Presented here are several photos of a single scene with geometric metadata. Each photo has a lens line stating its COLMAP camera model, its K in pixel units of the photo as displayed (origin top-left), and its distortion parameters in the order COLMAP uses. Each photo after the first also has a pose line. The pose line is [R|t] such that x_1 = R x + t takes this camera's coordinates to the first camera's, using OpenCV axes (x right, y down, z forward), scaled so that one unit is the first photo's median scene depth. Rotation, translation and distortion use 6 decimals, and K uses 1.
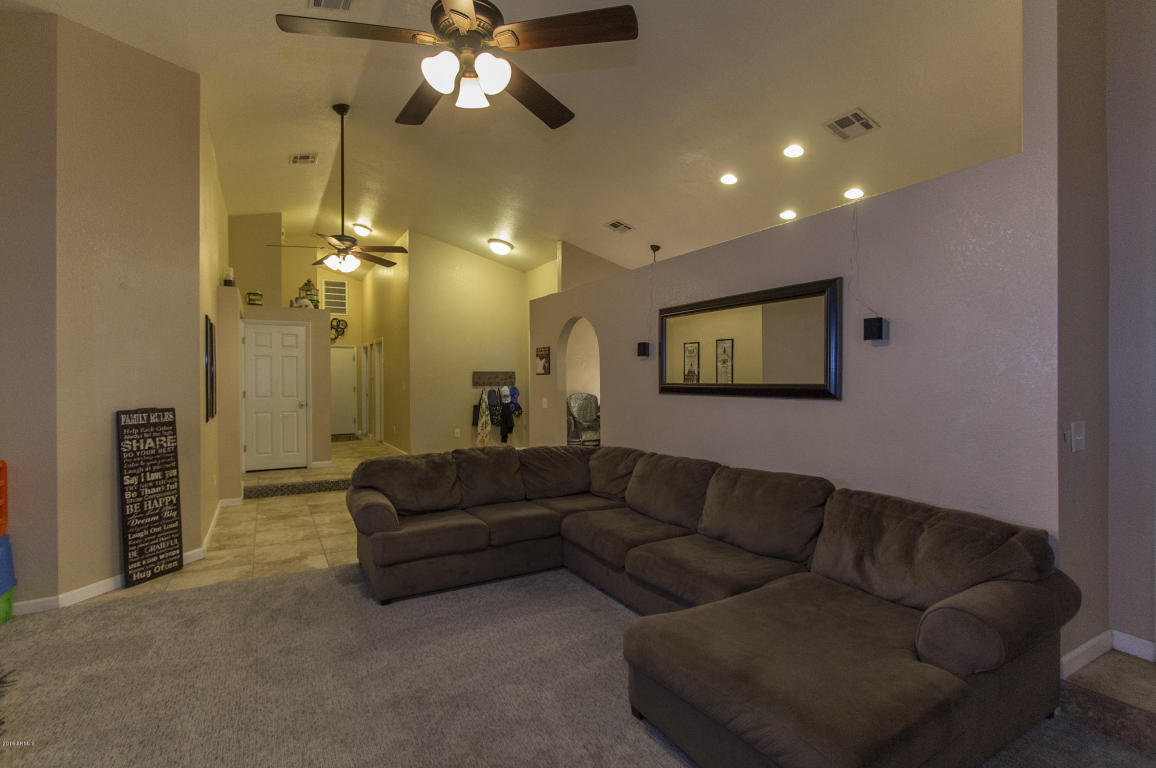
lens RADIAL K [[531.7, 0, 566.1], [0, 531.7, 388.6], [0, 0, 1]] dist [0.000548, 0.000020]
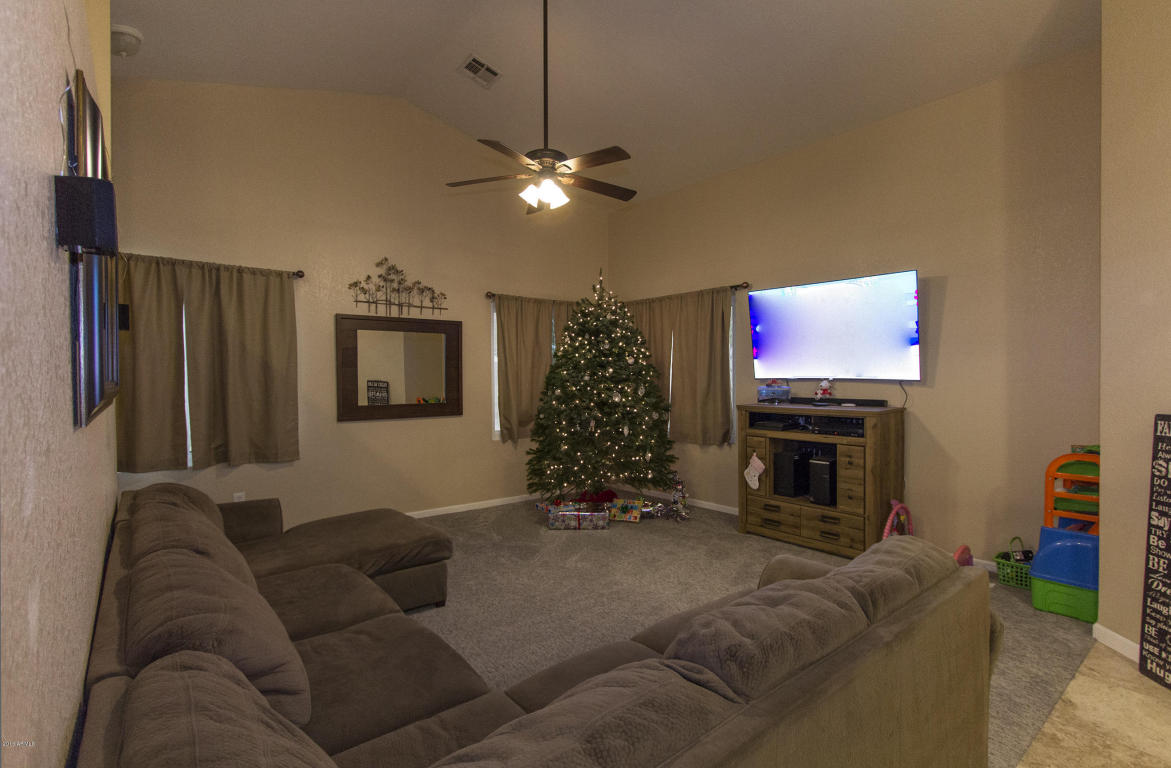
lens RADIAL K [[554.7, 0, 585.5], [0, 554.7, 384.0], [0, 0, 1]] dist [-0.015382, 0.000294]
pose [[-0.985888, 0.011408, -0.167015, -0.004817], [0.007561, 0.999692, 0.023653, -0.018003], [0.167233, 0.022057, -0.985671, 1.495128]]
